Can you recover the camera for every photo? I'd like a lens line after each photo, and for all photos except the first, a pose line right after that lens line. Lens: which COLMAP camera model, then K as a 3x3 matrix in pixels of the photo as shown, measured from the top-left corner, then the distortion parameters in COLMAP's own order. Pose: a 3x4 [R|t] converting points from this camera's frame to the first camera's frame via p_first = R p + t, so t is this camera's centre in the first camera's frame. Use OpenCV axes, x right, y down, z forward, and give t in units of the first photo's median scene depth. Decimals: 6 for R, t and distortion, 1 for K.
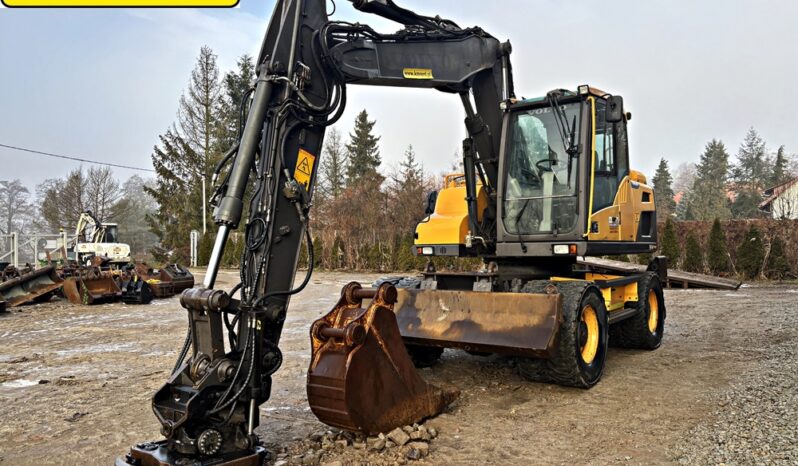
lens RADIAL K [[600.7, 0, 389.7], [0, 600.7, 235.4], [0, 0, 1]] dist [0.050968, -0.052751]
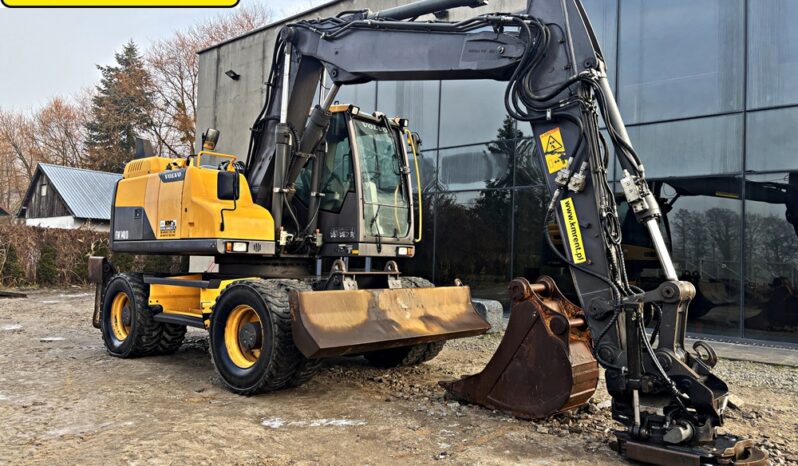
lens RADIAL K [[600.7, 0, 397.3], [0, 600.7, 237.5], [0, 0, 1]] dist [0.050968, -0.052751]
pose [[0.093230, 0.054665, 0.994143, -0.790855], [-0.041379, 0.997842, -0.050988, 0.050216], [-0.994784, -0.036383, 0.095291, 0.792767]]
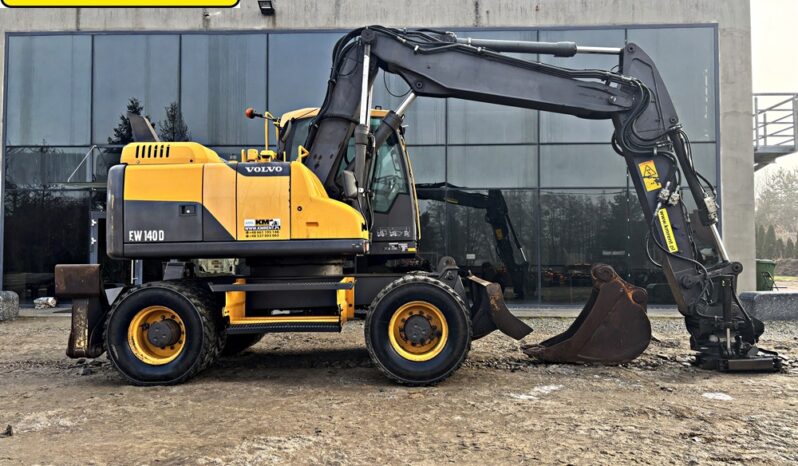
lens RADIAL K [[600.7, 0, 396.1], [0, 600.7, 238.5], [0, 0, 1]] dist [0.050968, -0.052751]
pose [[-0.564001, 0.048281, 0.824361, -0.685292], [0.006319, 0.998512, -0.054158, 0.064393], [-0.825750, -0.025336, -0.563467, 1.572031]]
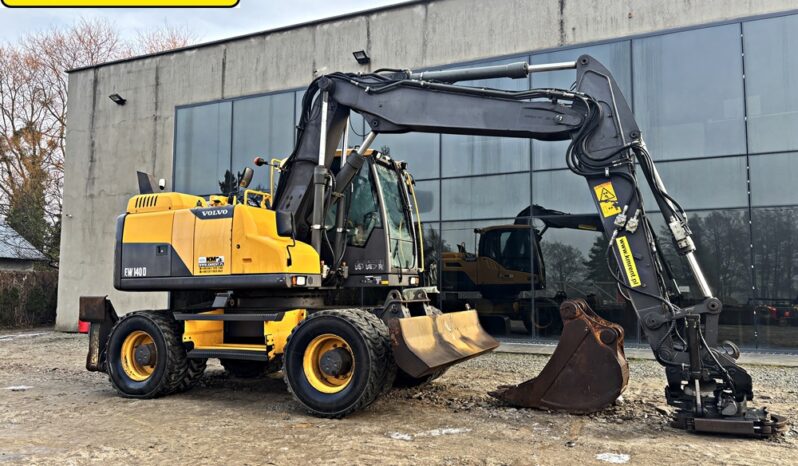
lens RADIAL K [[600.7, 0, 395.5], [0, 600.7, 238.7], [0, 0, 1]] dist [0.050968, -0.052751]
pose [[-0.207837, 0.098679, 0.973173, -0.885022], [-0.006201, 0.994745, -0.102191, 0.058134], [-0.978144, -0.027273, -0.206133, 1.157652]]
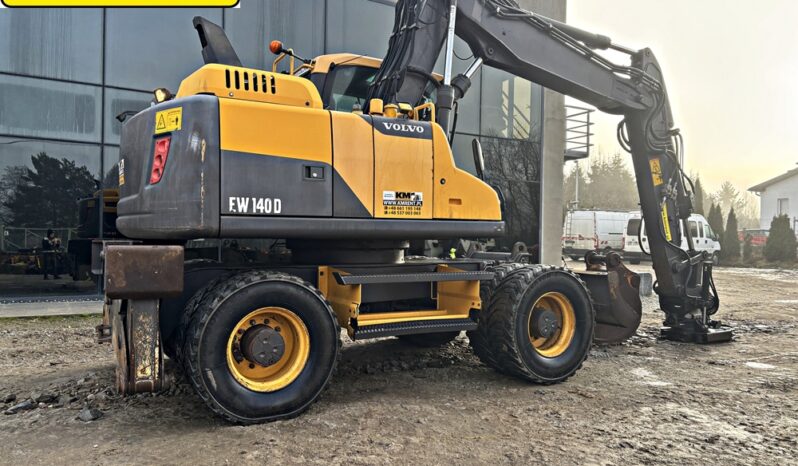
lens RADIAL K [[600.7, 0, 391.0], [0, 600.7, 237.5], [0, 0, 1]] dist [0.050968, -0.052751]
pose [[-0.908188, 0.003792, 0.418544, -0.139282], [-0.005163, 0.999781, -0.020260, 0.053966], [-0.418530, -0.020561, -0.907970, 1.858270]]
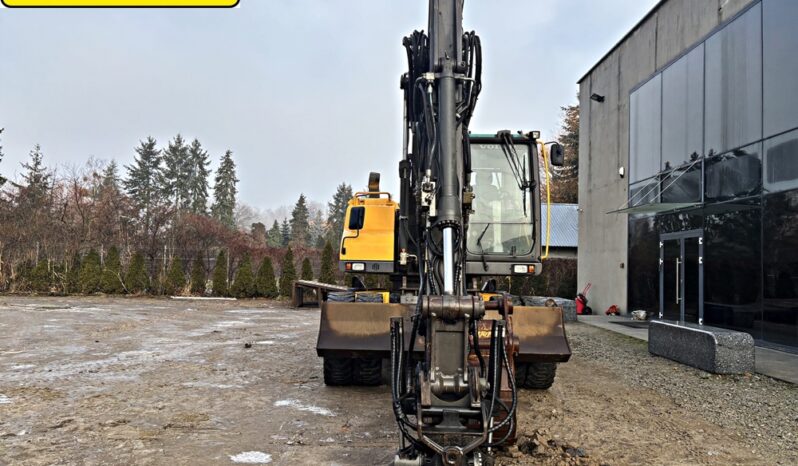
lens RADIAL K [[600.7, 0, 395.7], [0, 600.7, 241.7], [0, 0, 1]] dist [0.050968, -0.052751]
pose [[0.804613, 0.061957, 0.590558, -0.521723], [-0.042590, 0.998002, -0.046676, 0.030889], [-0.592270, 0.012404, 0.805644, 0.188102]]
